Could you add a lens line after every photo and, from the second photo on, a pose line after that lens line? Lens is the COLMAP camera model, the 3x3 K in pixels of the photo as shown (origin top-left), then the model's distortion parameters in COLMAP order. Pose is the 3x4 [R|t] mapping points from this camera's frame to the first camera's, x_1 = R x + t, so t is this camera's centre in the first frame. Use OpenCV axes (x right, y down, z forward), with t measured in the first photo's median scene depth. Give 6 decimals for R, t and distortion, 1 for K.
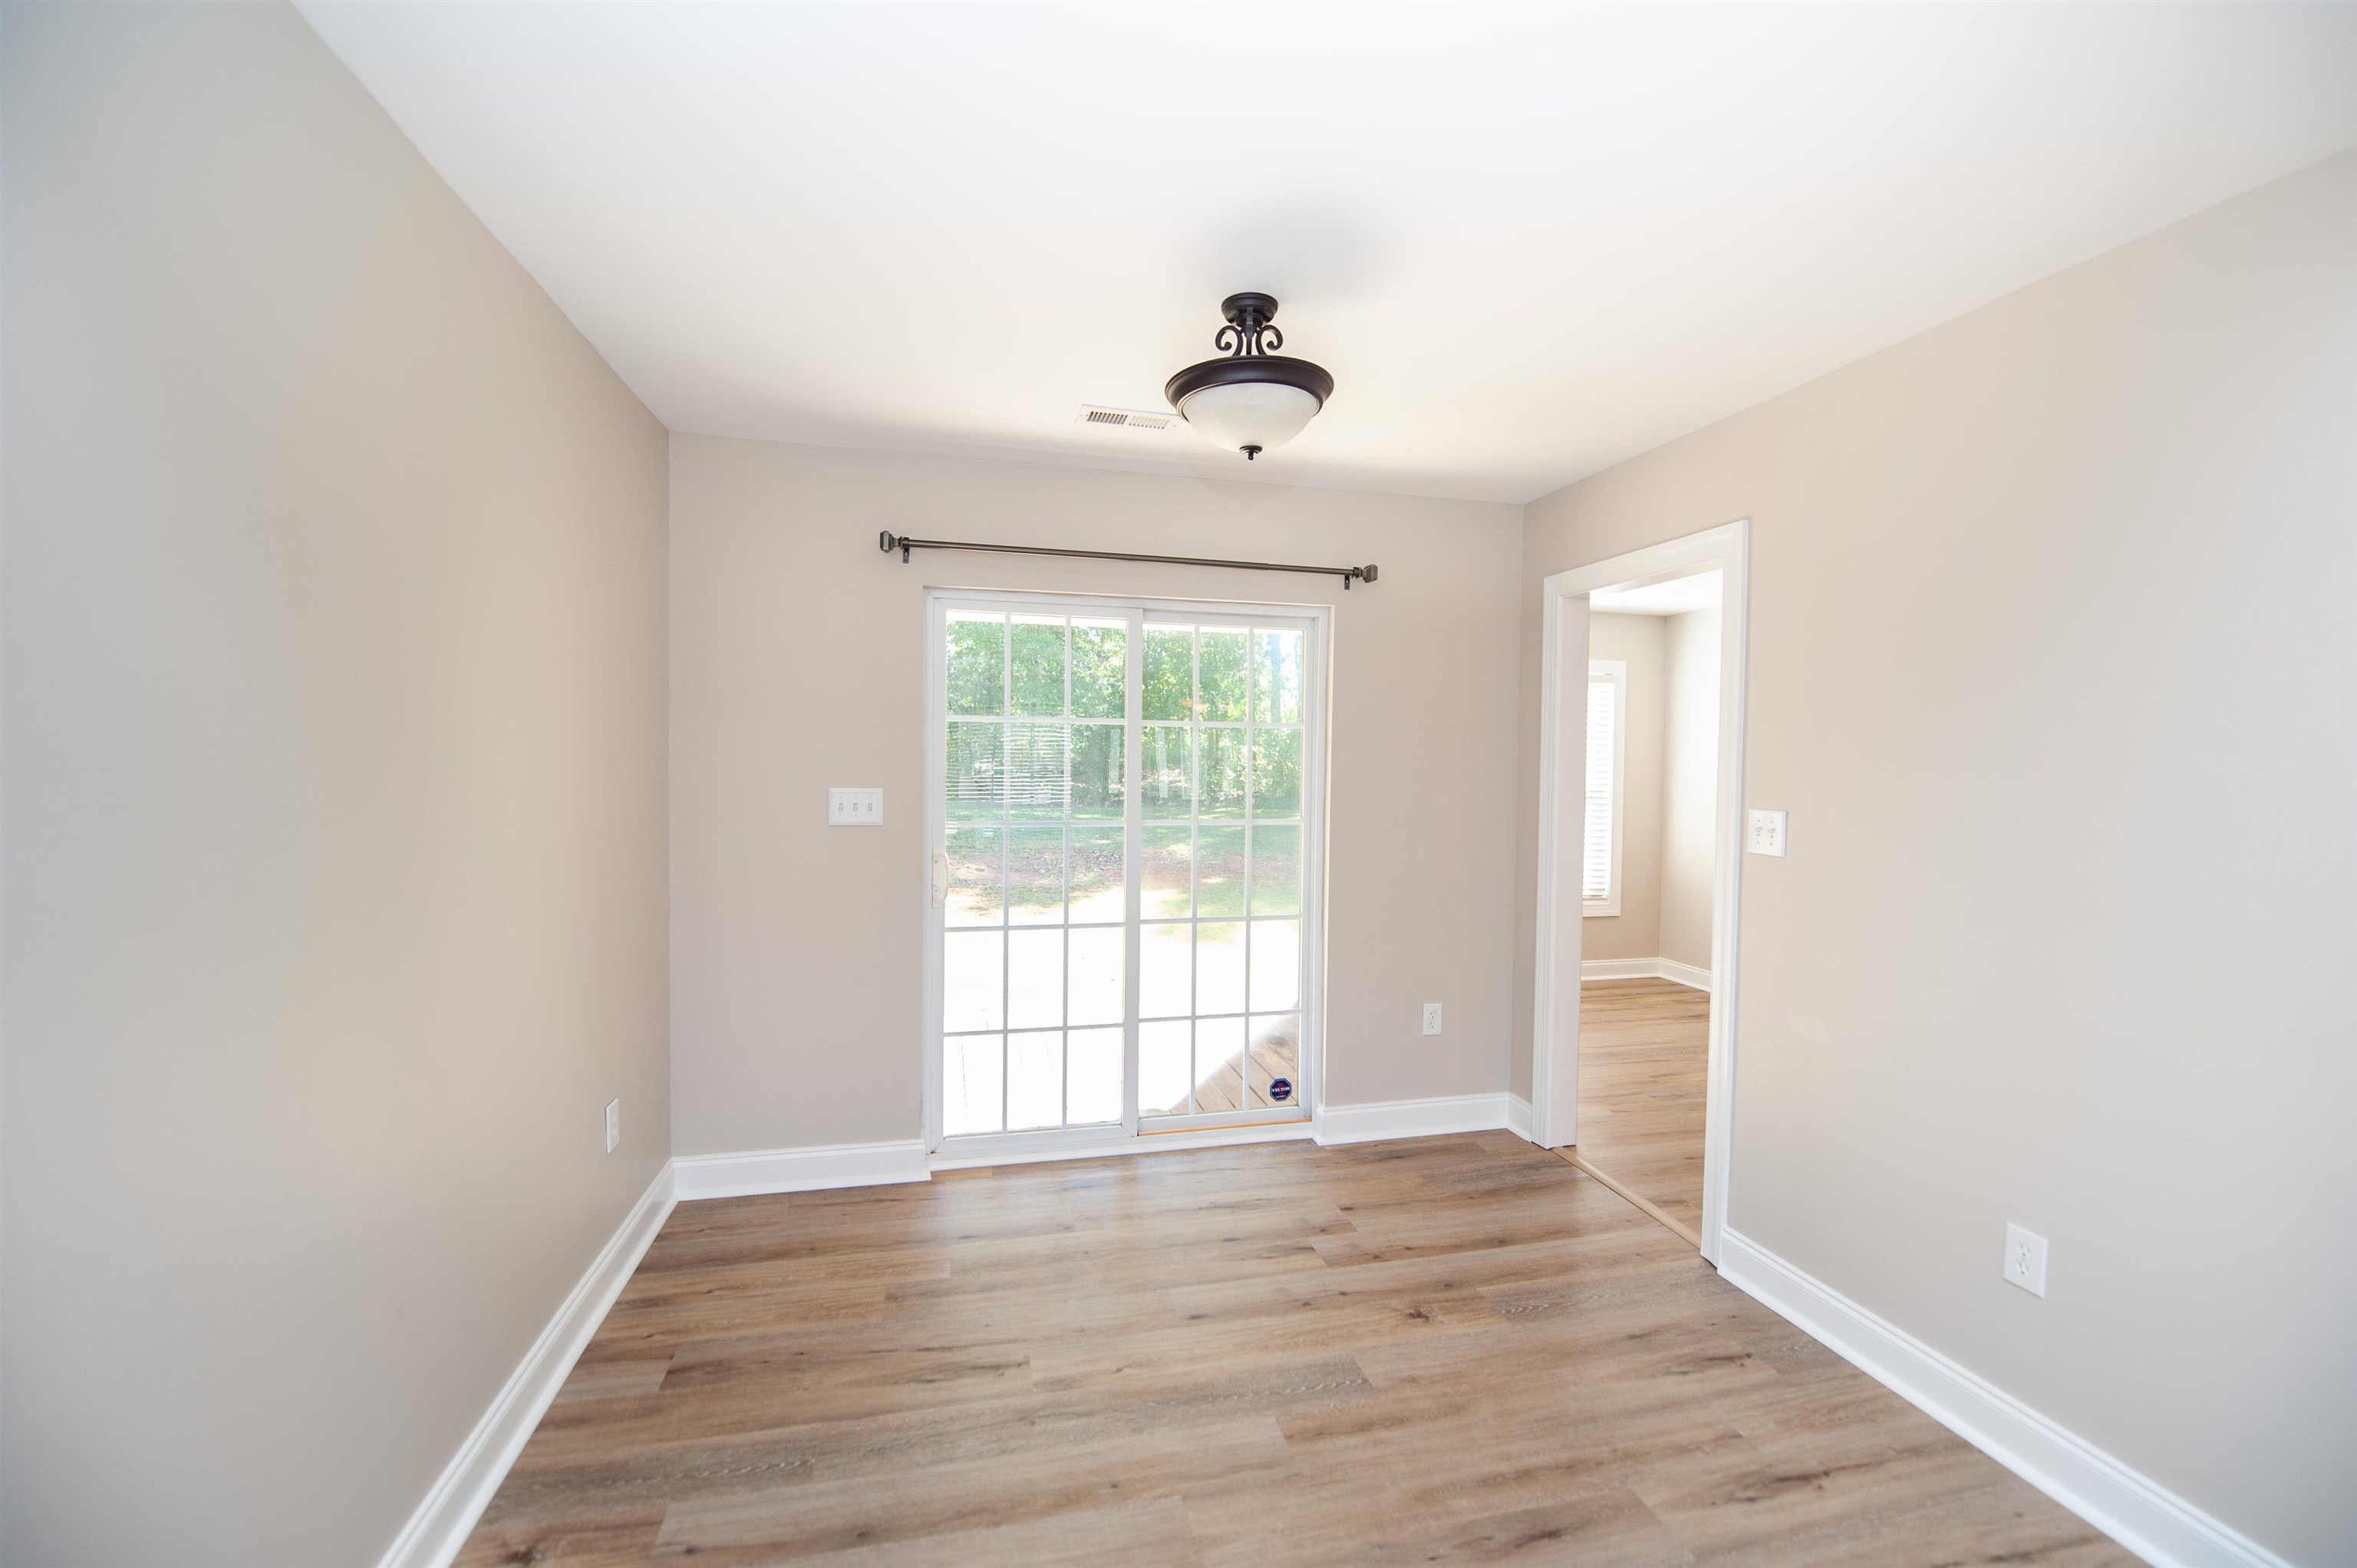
lens RADIAL K [[974.8, 0, 1160.7], [0, 974.8, 769.6], [0, 0, 1]] dist [-0.014537, -0.000105]
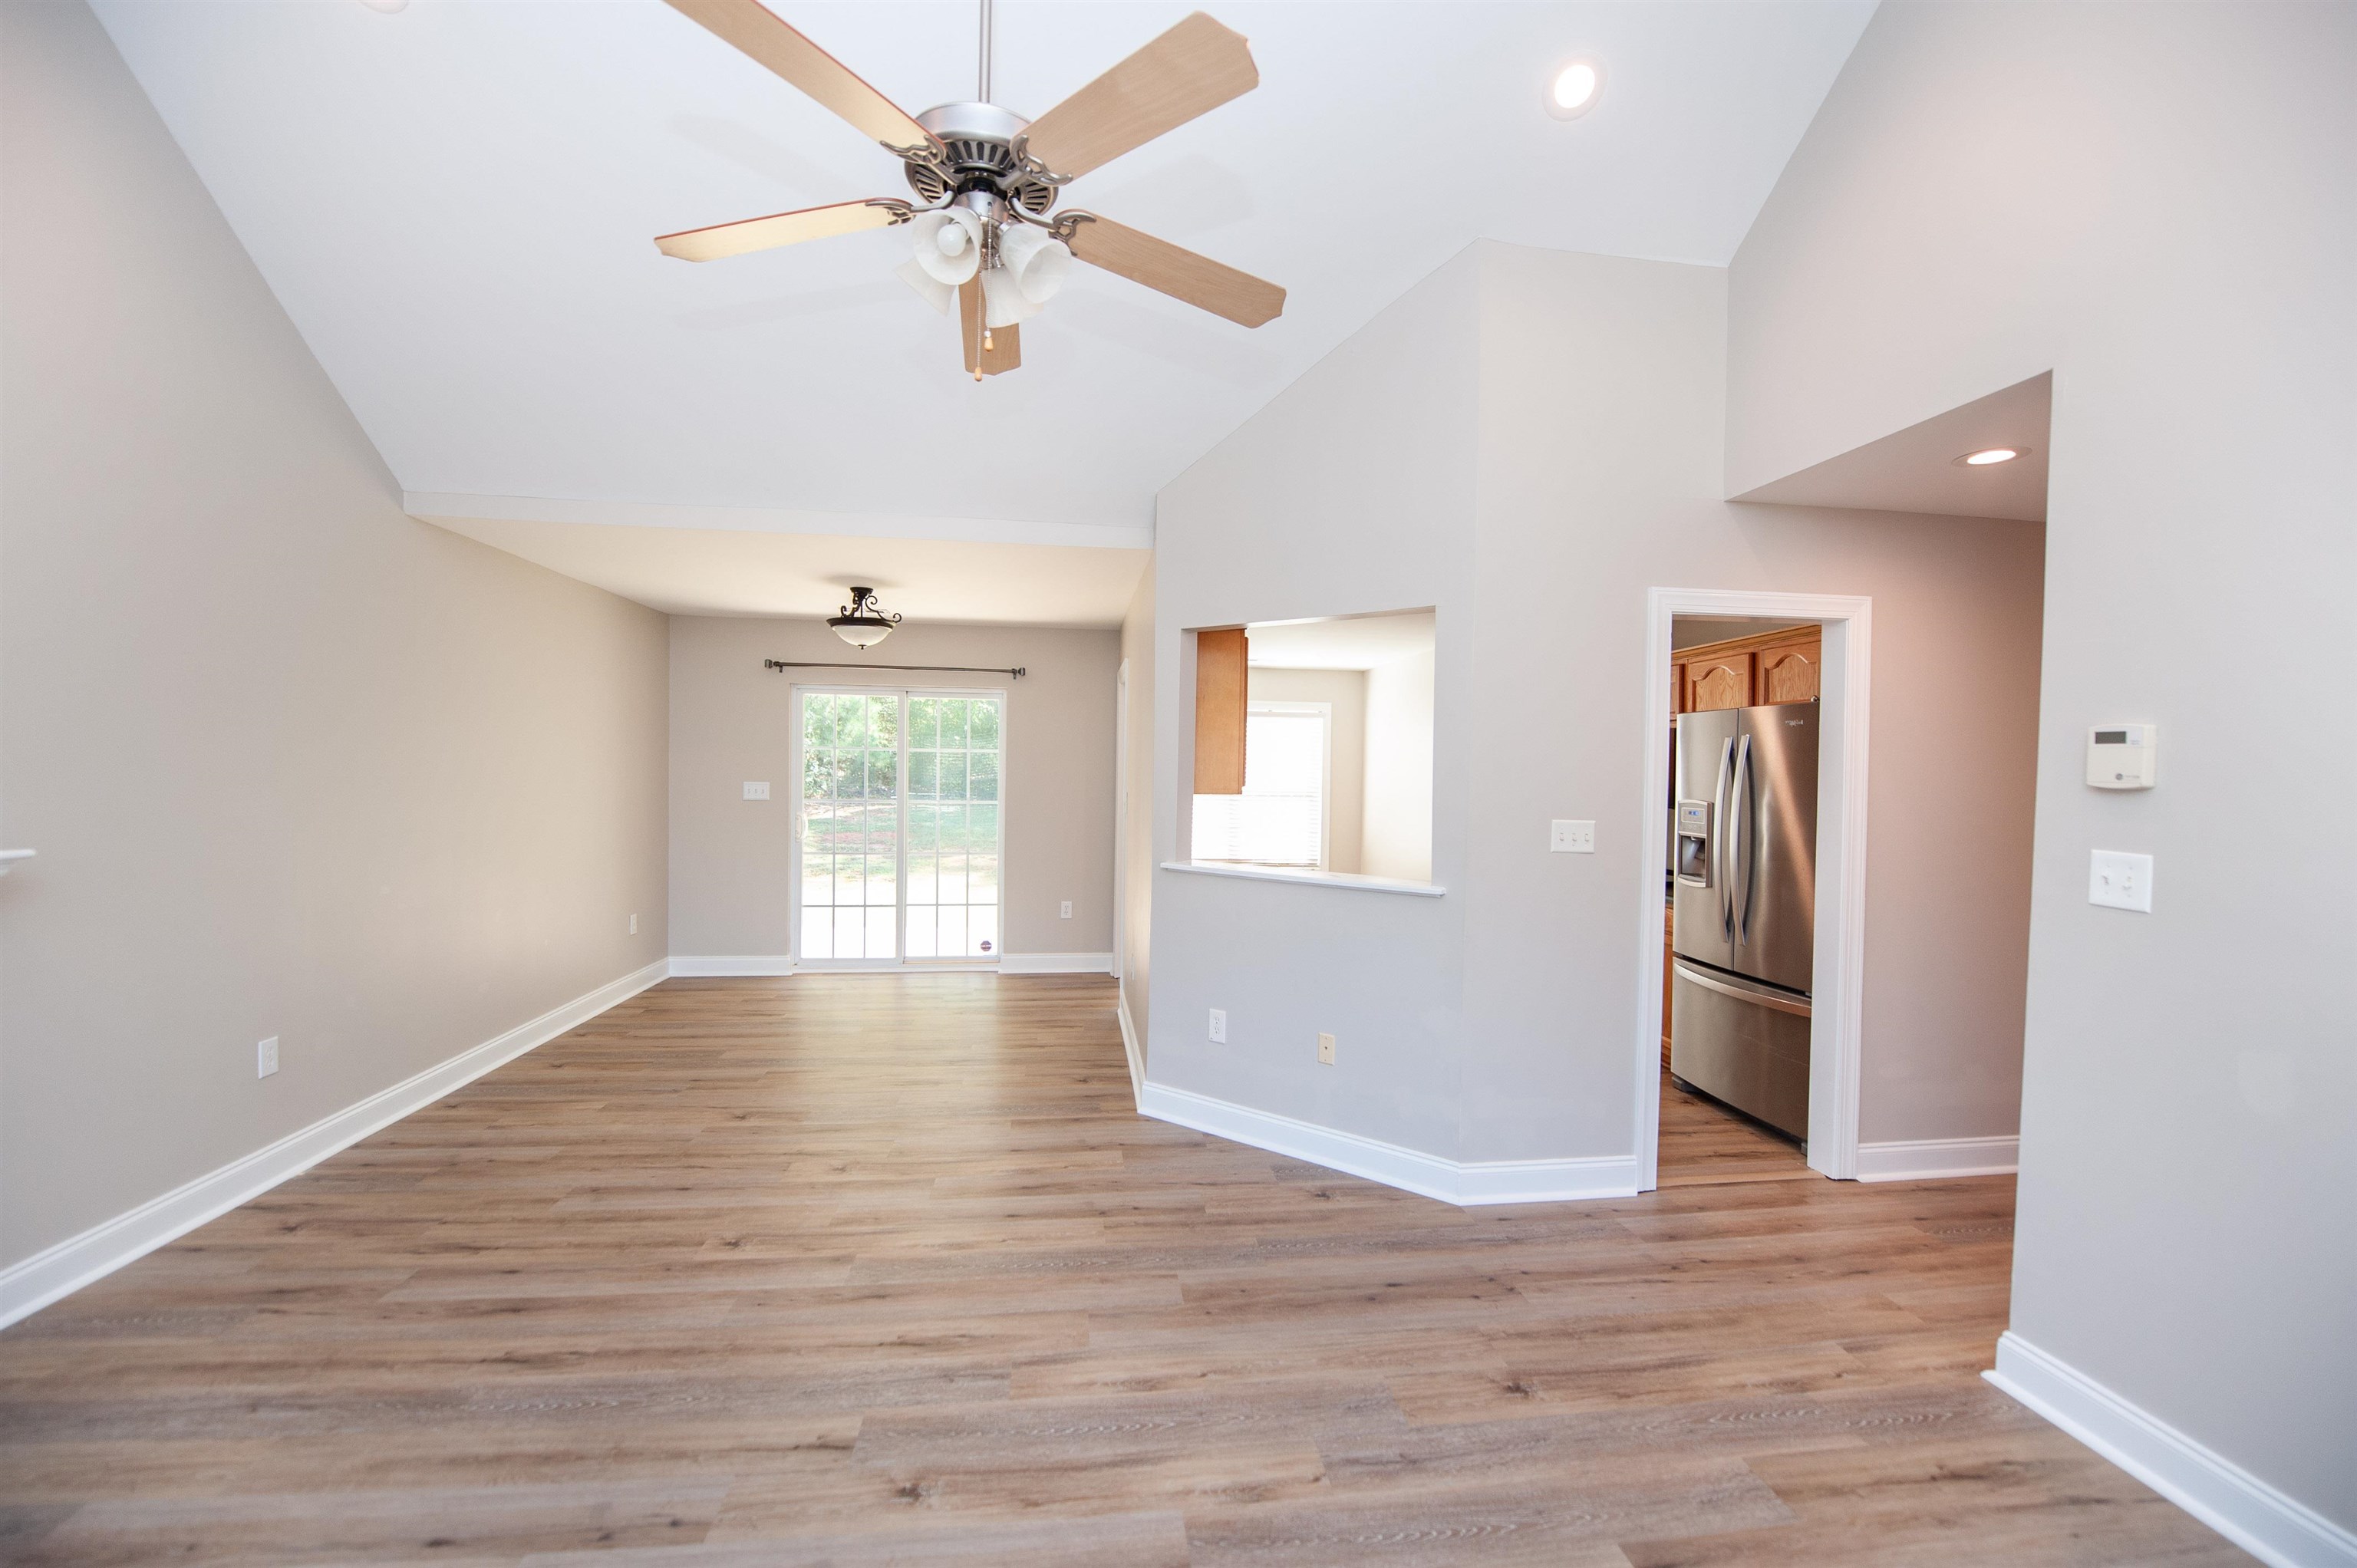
lens RADIAL K [[974.8, 0, 1182.1], [0, 974.8, 765.5], [0, 0, 1]] dist [-0.014537, -0.000105]
pose [[0.993166, -0.002812, -0.116681, 0.826084], [-0.001825, 0.999213, -0.039611, 0.064471], [0.116700, 0.039554, 0.992379, -0.946056]]
